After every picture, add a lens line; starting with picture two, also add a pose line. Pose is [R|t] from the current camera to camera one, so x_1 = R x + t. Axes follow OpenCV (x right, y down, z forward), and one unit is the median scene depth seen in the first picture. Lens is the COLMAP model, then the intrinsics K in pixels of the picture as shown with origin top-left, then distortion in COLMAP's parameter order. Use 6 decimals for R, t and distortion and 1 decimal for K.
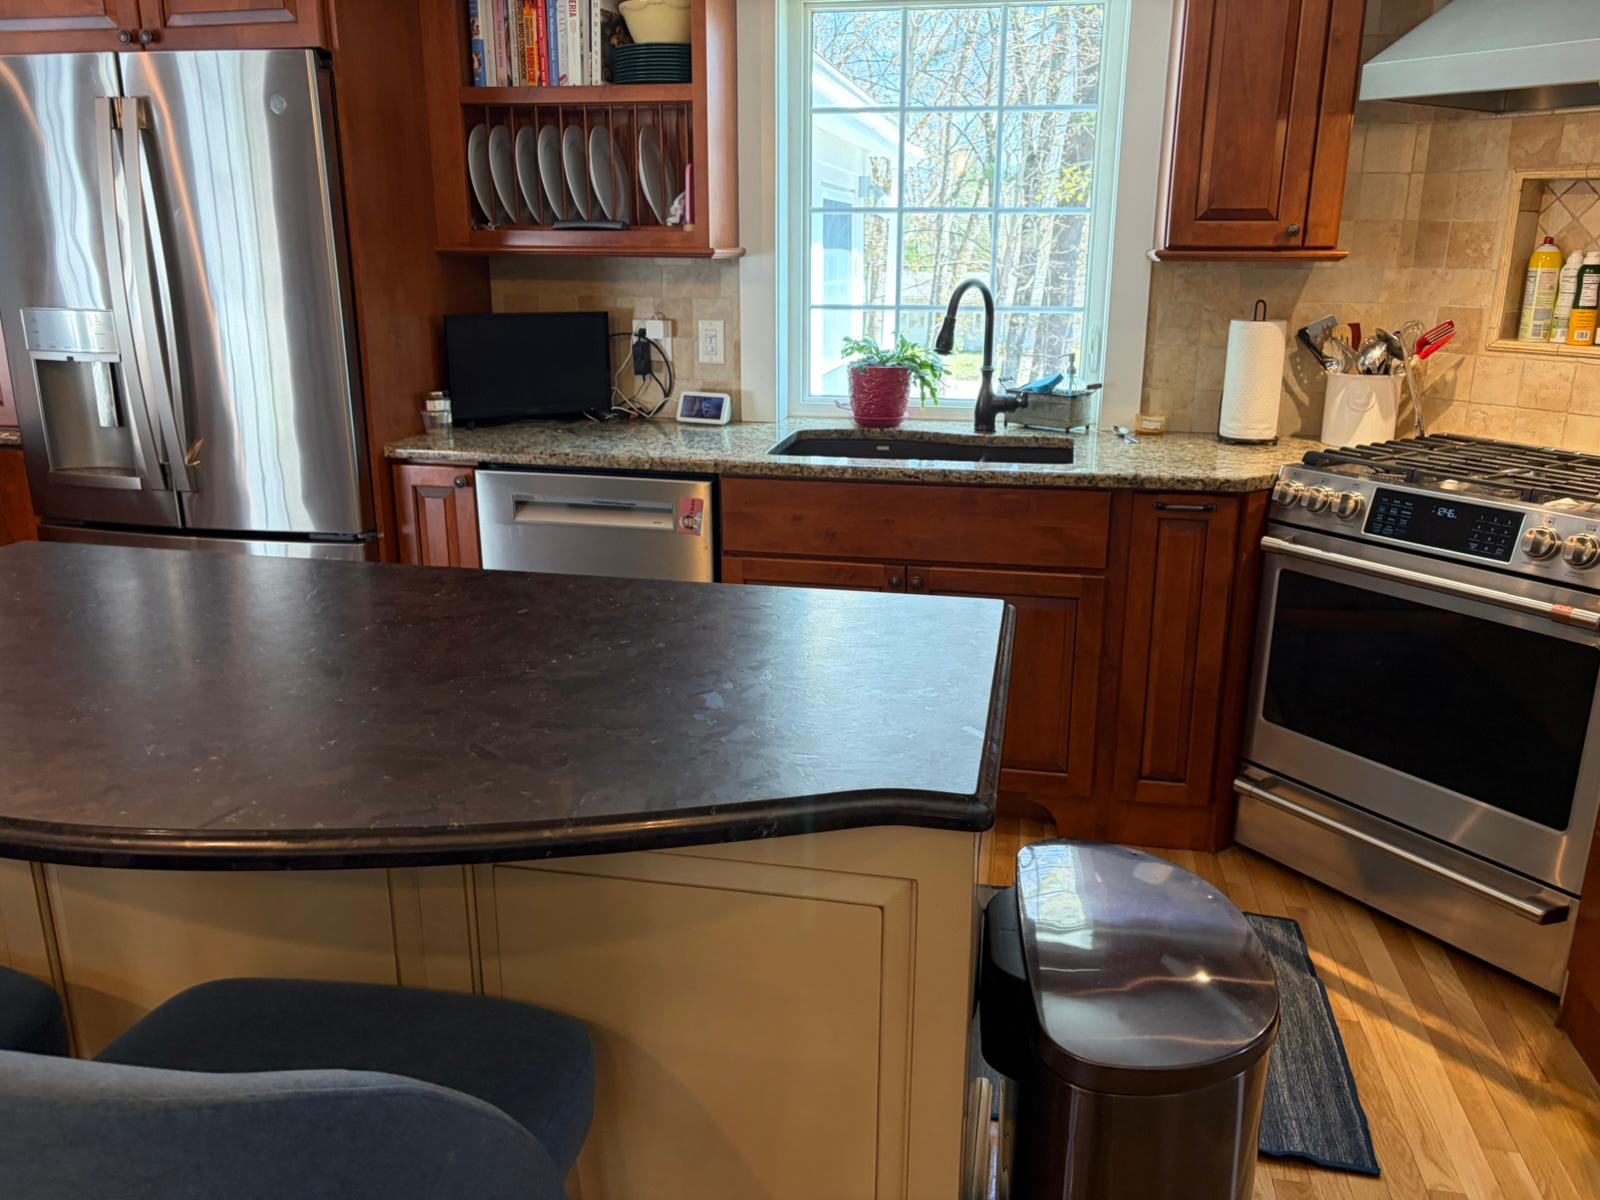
lens RADIAL K [[1229.7, 0, 800.0], [0, 1229.7, 600.0], [0, 0, 1]] dist [0.048669, -0.050460]
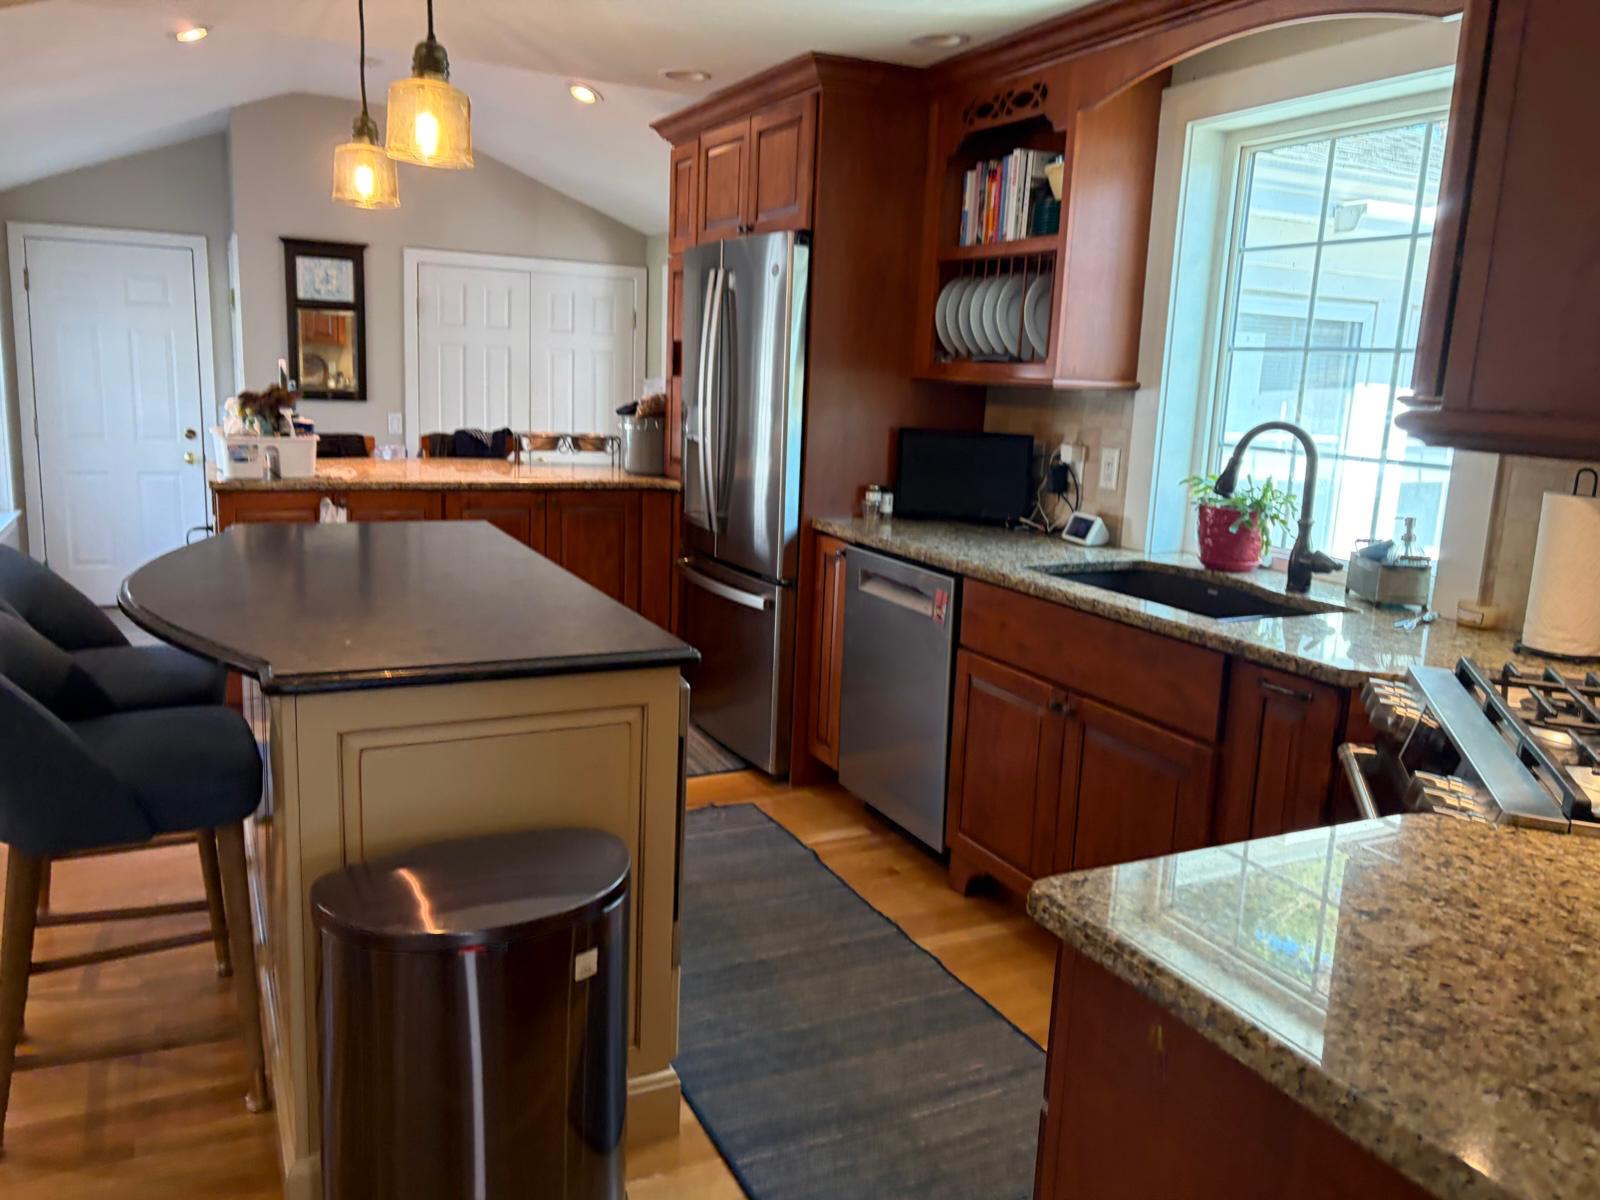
lens RADIAL K [[1229.7, 0, 800.0], [0, 1229.7, 600.0], [0, 0, 1]] dist [0.048669, -0.050460]
pose [[0.603425, 0.171417, -0.778777, 0.627609], [-0.261934, 0.965040, 0.009459, -0.046012], [0.753172, 0.198280, 0.627229, 0.178637]]
